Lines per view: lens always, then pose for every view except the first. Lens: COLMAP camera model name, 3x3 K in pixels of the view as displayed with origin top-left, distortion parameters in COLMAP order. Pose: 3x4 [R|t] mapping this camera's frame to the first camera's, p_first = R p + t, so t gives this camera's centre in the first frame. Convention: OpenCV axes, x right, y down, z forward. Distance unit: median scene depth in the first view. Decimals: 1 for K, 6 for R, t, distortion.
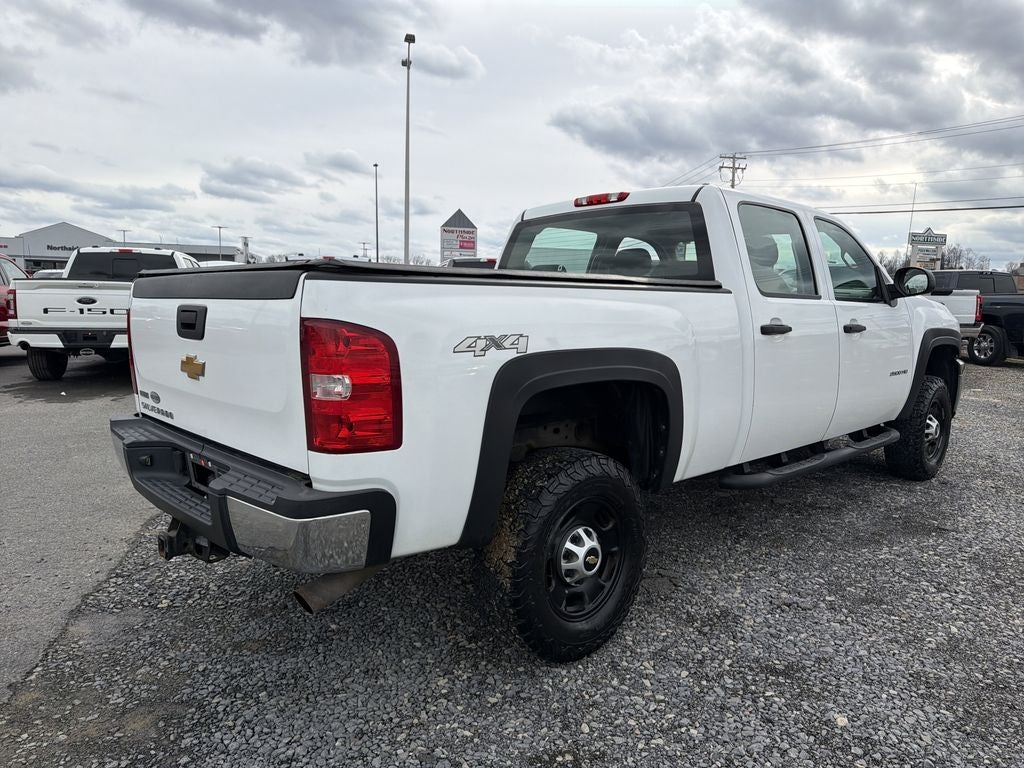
lens RADIAL K [[727.1, 0, 513.0], [0, 727.1, 368.0], [0, 0, 1]] dist [-0.004996, -0.002299]
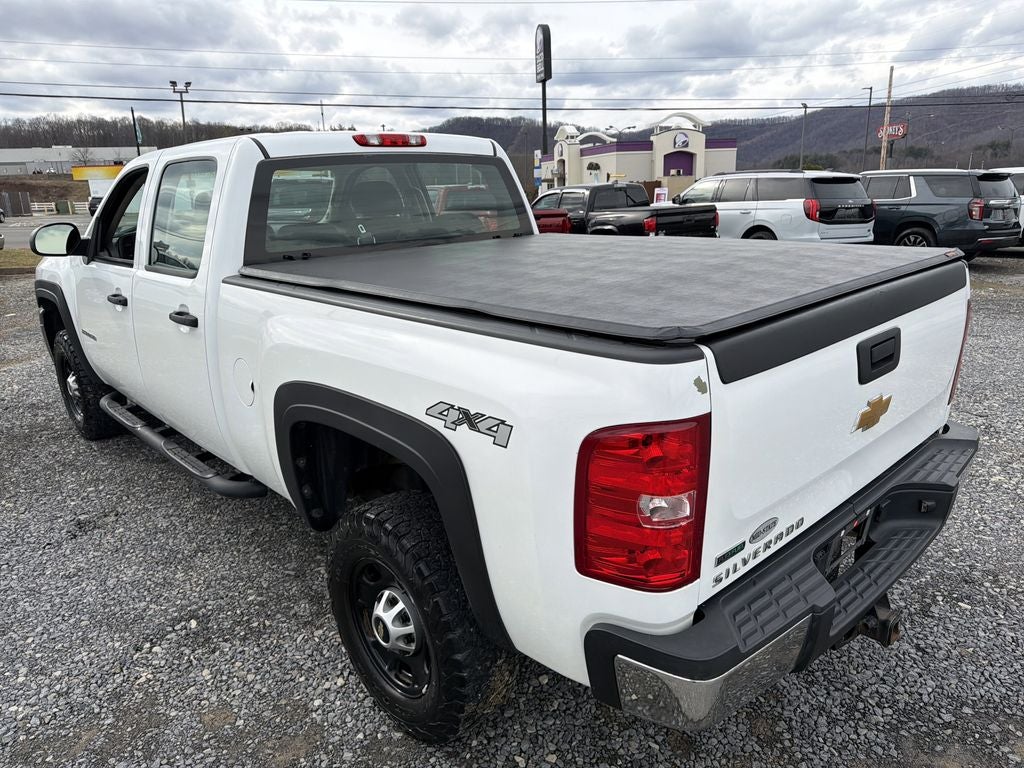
lens RADIAL K [[724.5, 0, 526.8], [0, 724.5, 389.3], [0, 0, 1]] dist [0.004941, -0.012239]
pose [[-0.012980, -0.296351, 0.954991, -1.019776], [0.121821, 0.947488, 0.295678, -0.259073], [-0.992467, 0.120176, 0.023803, 1.184484]]
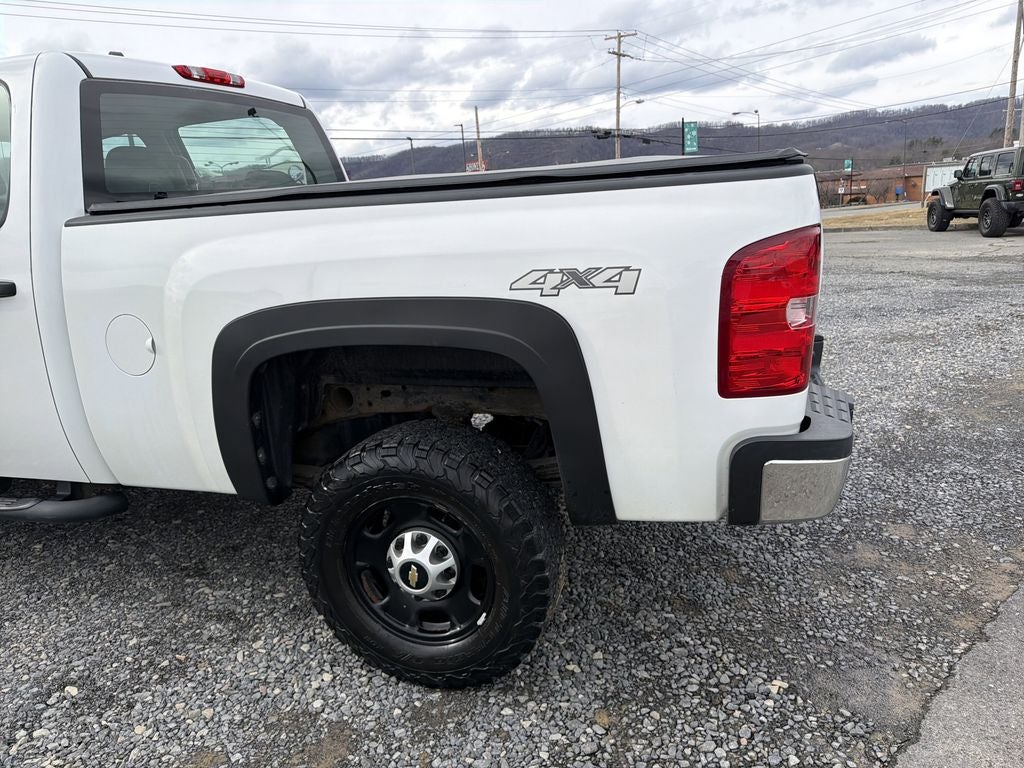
lens RADIAL K [[717.1, 0, 525.0], [0, 717.1, 381.9], [0, 0, 1]] dist [0.006377, -0.001812]
pose [[-0.503372, -0.202506, 0.840005, -0.940024], [0.135327, 0.941676, 0.308111, -0.172771], [-0.853407, 0.268770, -0.446609, 1.554709]]
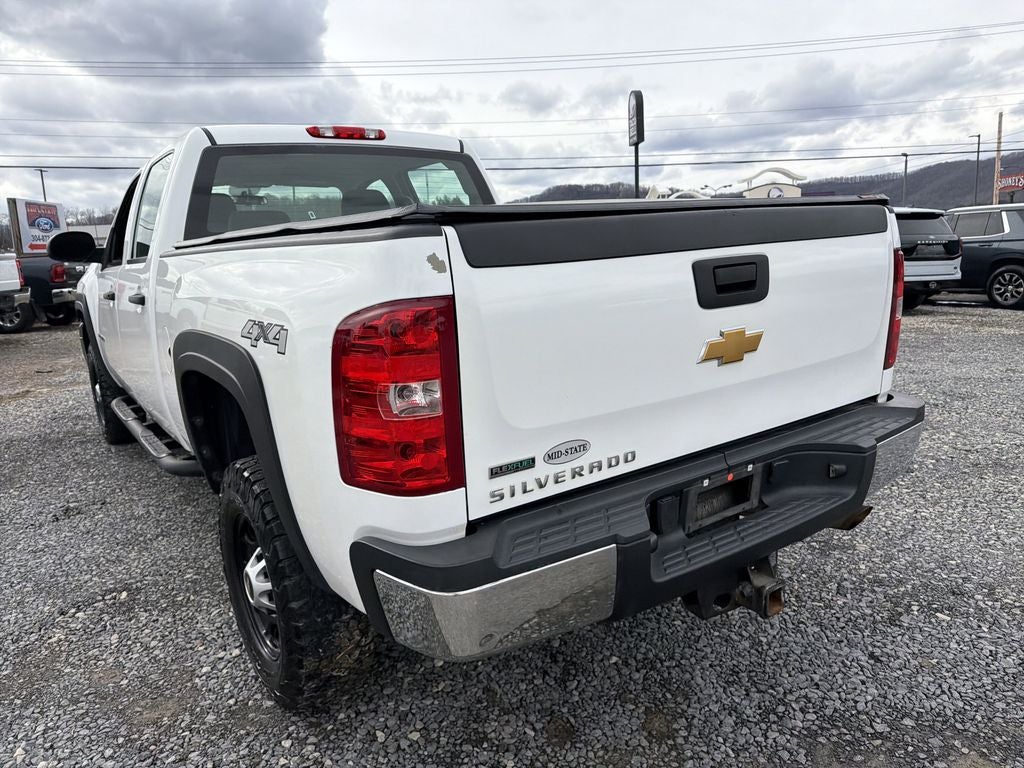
lens RADIAL K [[726.5, 0, 523.3], [0, 726.5, 381.5], [0, 0, 1]] dist [0.004882, -0.011705]
pose [[0.123741, -0.204814, 0.970948, -1.008483], [0.143576, 0.971867, 0.186711, -0.110594], [-0.981873, 0.116301, 0.149666, 0.969494]]
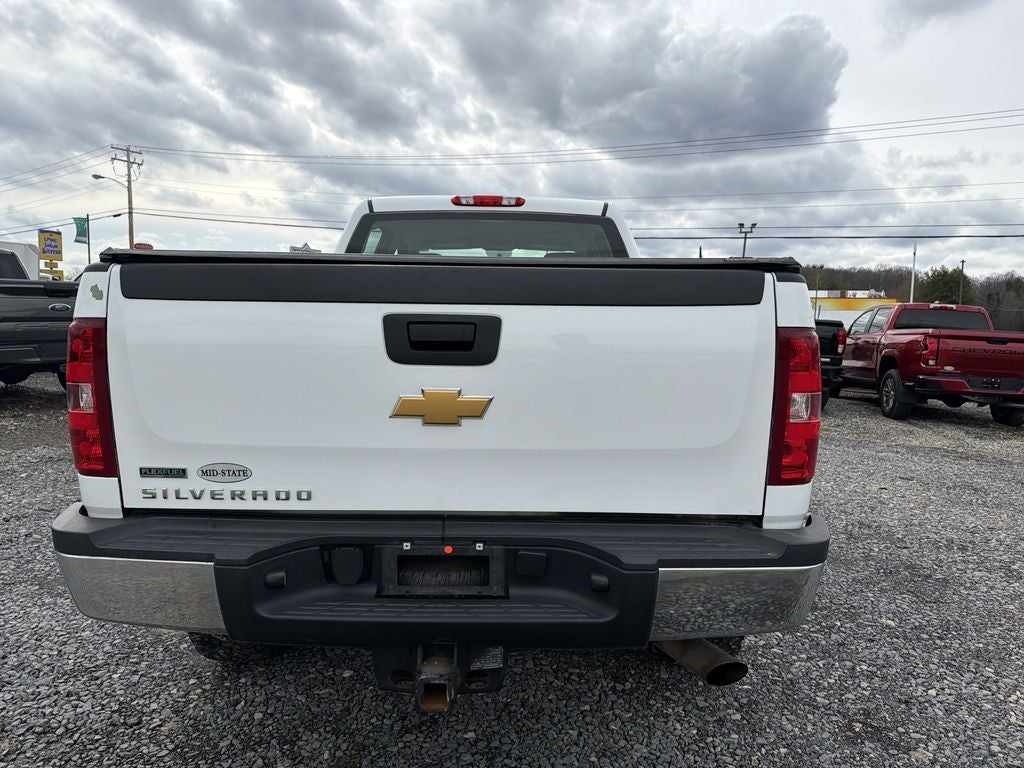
lens RADIAL K [[726.5, 0, 523.3], [0, 726.5, 381.5], [0, 0, 1]] dist [0.004882, -0.011705]
pose [[0.682786, -0.065750, 0.727654, -0.758975], [0.060047, 0.997623, 0.033799, -0.036538], [-0.728146, 0.020616, 0.685112, 0.443376]]
